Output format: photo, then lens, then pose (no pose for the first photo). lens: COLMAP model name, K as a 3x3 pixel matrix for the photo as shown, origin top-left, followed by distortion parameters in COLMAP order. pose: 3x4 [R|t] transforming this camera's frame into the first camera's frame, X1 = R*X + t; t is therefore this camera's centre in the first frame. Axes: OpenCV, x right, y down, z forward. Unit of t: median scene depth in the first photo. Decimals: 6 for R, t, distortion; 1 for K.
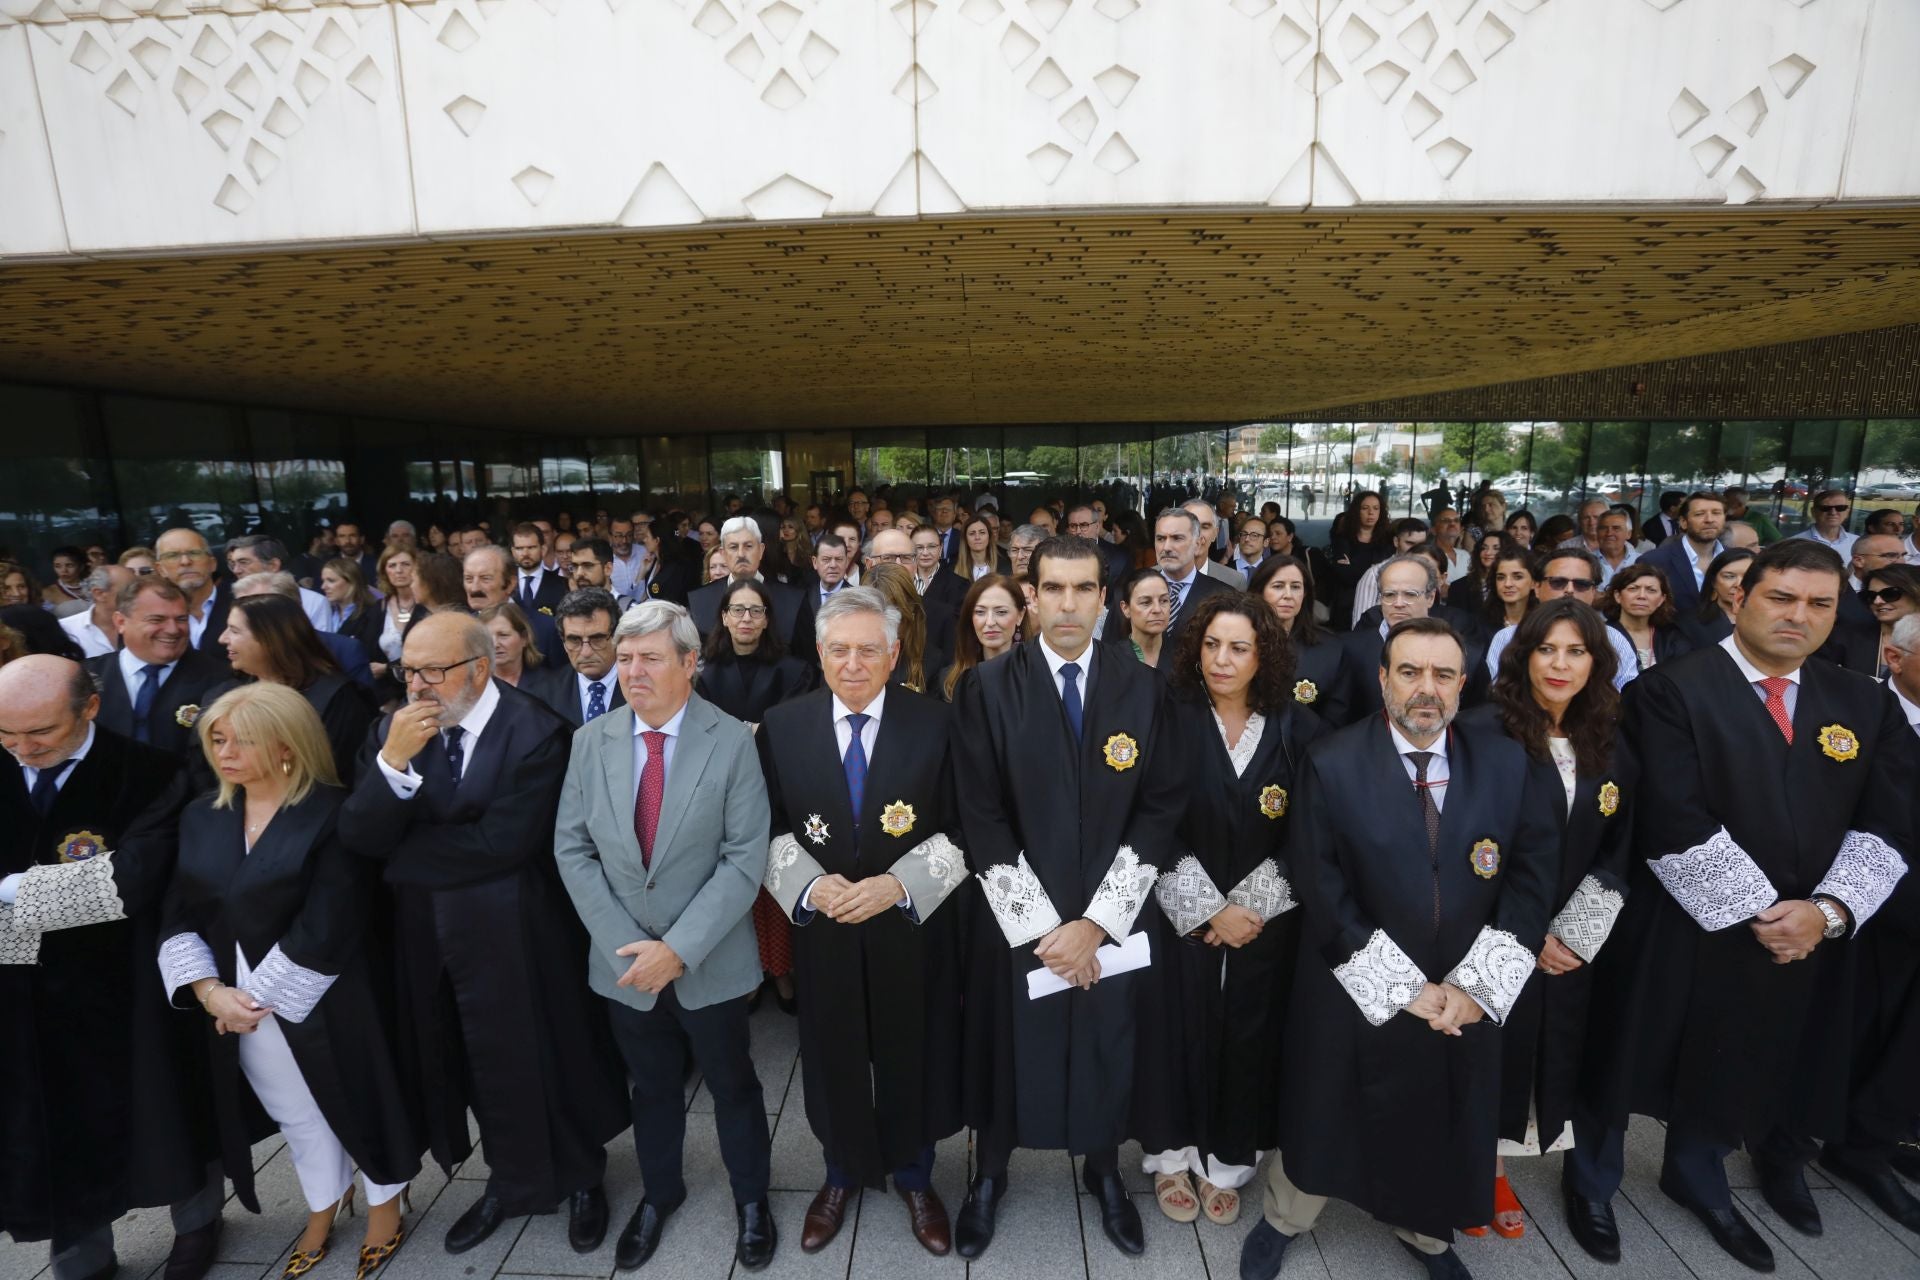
lens RADIAL K [[881.0, 0, 952.3], [0, 881.0, 637.1], [0, 0, 1]] dist [-0.057984, 0.021439]
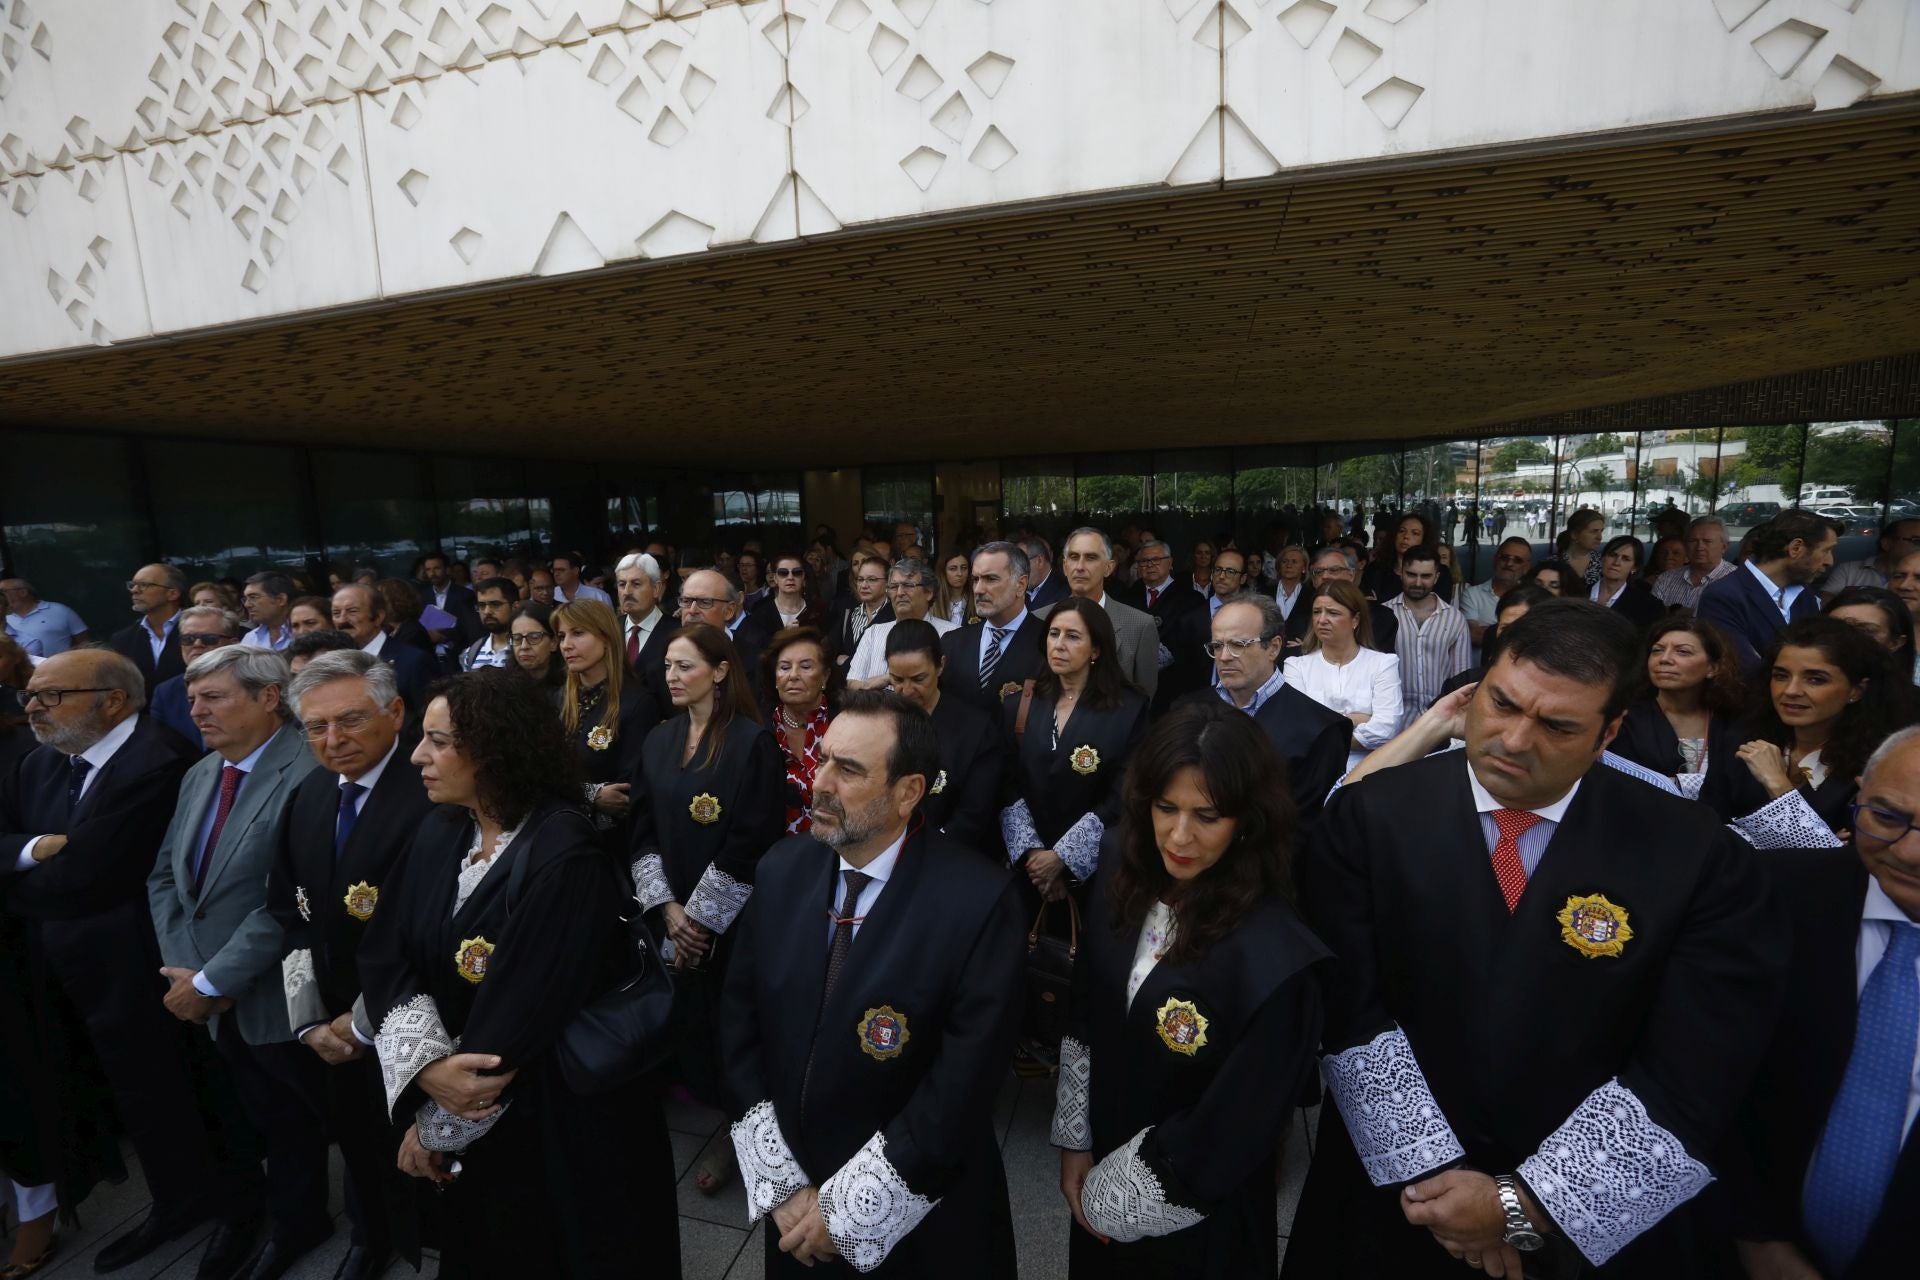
lens RADIAL K [[879.2, 0, 959.0], [0, 879.2, 634.6], [0, 0, 1]] dist [-0.055569, 0.020119]
pose [[0.969341, 0.016817, -0.245144, 0.381628], [-0.025137, 0.999208, -0.030850, -0.023987], [0.244431, 0.036066, 0.968996, 0.135574]]
